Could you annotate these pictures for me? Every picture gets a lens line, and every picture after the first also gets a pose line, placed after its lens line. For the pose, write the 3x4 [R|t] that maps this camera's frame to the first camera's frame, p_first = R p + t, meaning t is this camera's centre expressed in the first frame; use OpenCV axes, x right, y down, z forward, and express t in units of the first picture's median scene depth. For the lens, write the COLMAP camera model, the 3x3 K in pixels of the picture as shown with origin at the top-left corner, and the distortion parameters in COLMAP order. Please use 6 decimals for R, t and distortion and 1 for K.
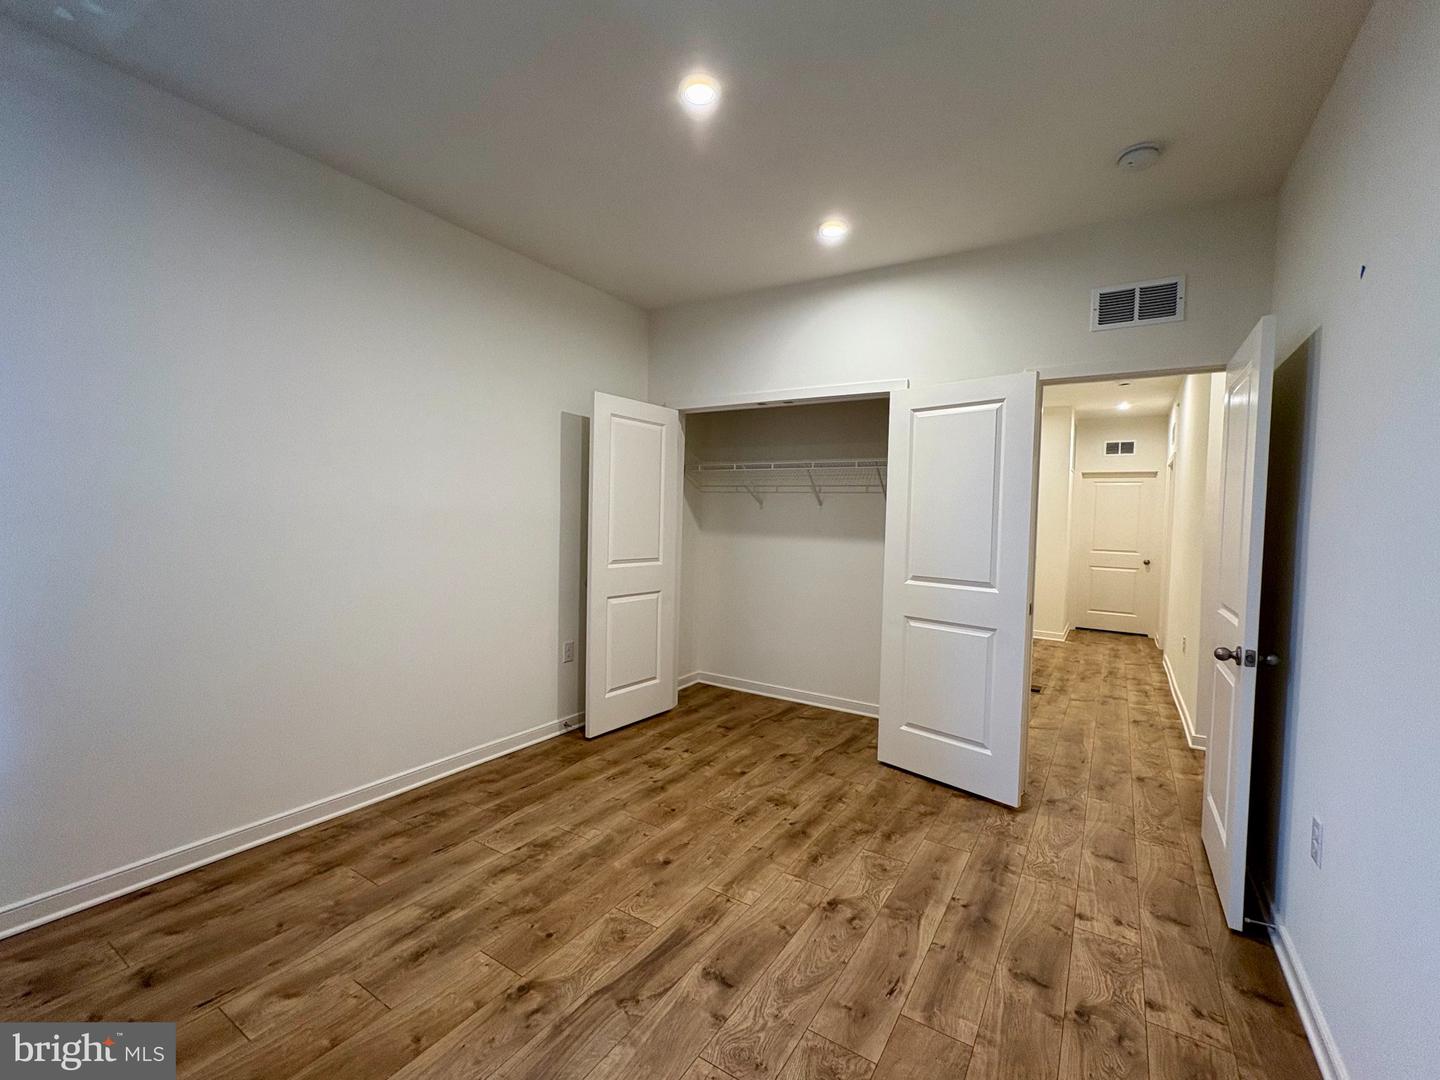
lens RADIAL K [[623.4, 0, 719.4], [0, 623.4, 535.7], [0, 0, 1]] dist [0.000559, 0.000189]
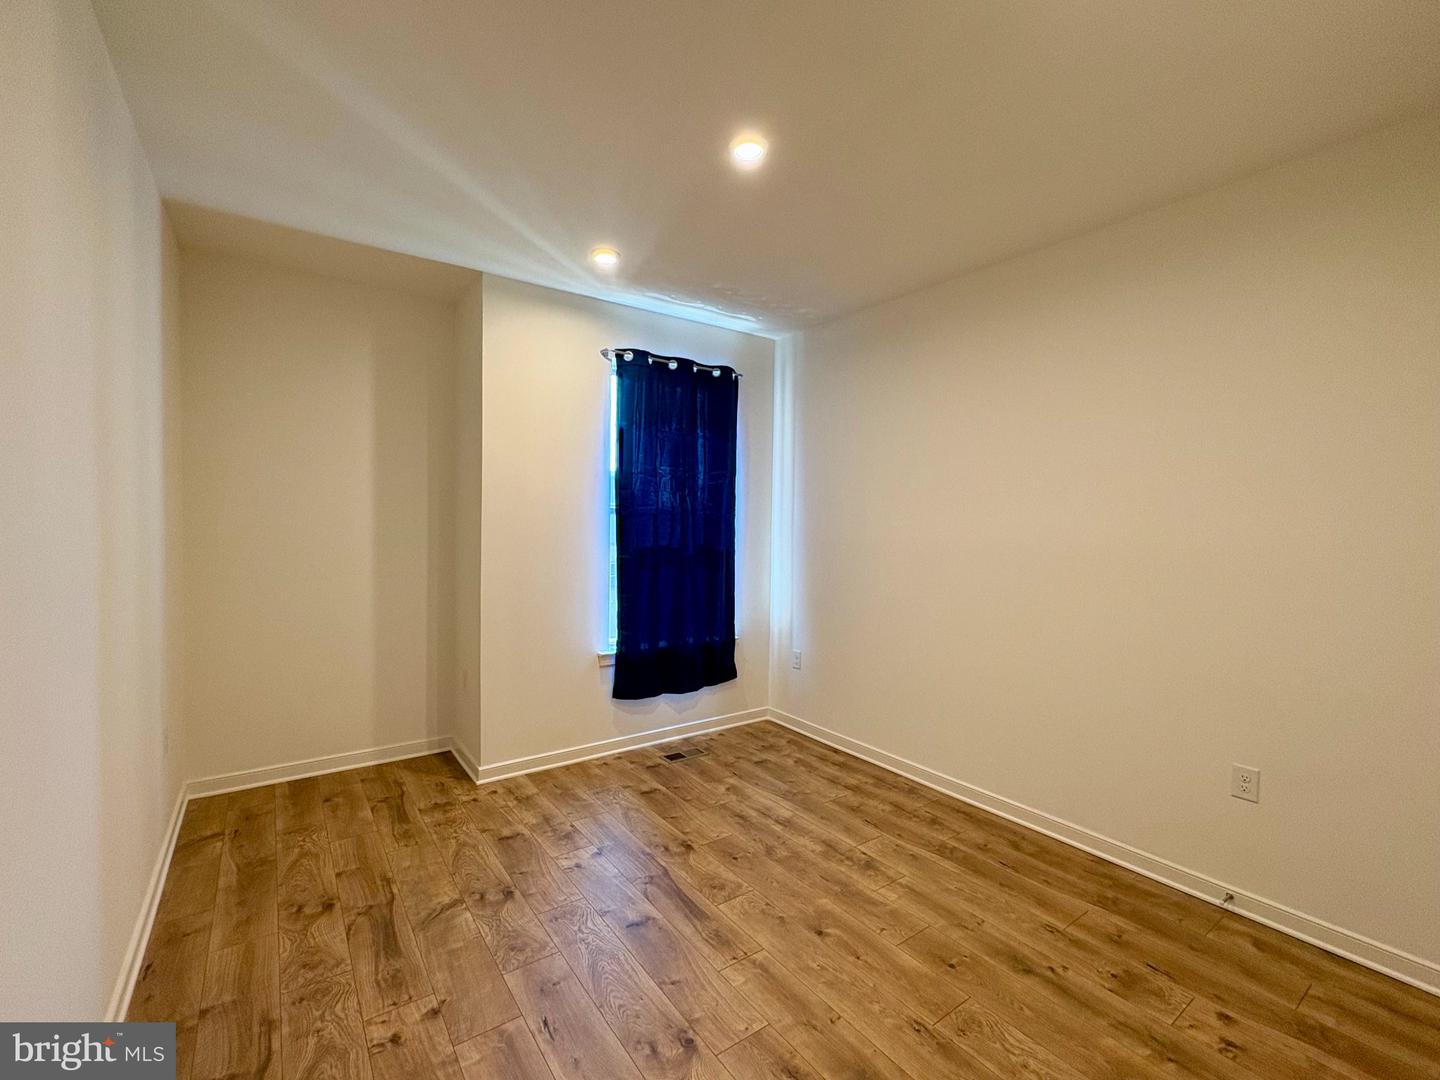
lens RADIAL K [[623.4, 0, 719.4], [0, 623.4, 535.7], [0, 0, 1]] dist [0.000559, 0.000189]
pose [[-0.369251, -0.015540, -0.929200, 0.866373], [-0.051954, 0.998642, 0.003944, -0.050559], [0.927876, 0.049732, -0.369557, 1.237329]]
